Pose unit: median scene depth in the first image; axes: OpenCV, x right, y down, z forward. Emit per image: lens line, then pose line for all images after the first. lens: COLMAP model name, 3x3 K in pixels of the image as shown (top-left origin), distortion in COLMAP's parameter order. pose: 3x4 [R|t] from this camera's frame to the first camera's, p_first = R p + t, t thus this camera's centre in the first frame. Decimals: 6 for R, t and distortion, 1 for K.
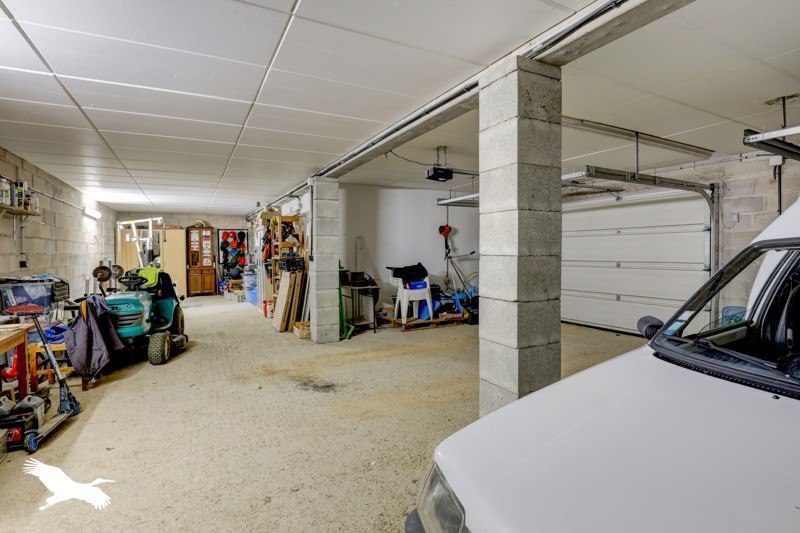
lens RADIAL K [[400.5, 0, 400.0], [0, 400.5, 266.5], [0, 0, 1]] dist [-0.029553, 0.001706]
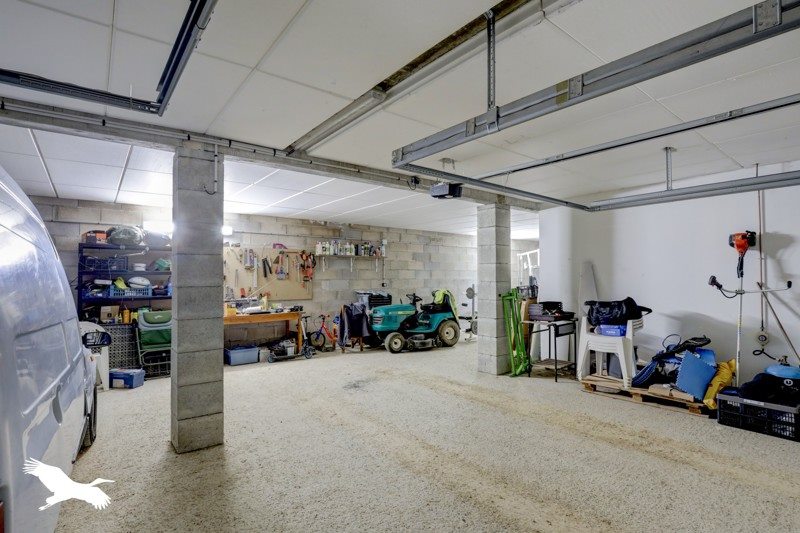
lens RADIAL K [[400.5, 0, 400.0], [0, 400.5, 266.5], [0, 0, 1]] dist [-0.029553, 0.001706]
pose [[0.175284, -0.020628, -0.984302, 0.663963], [-0.033278, 0.999085, -0.026864, -0.032238], [0.983955, 0.037464, 0.174437, 0.539485]]
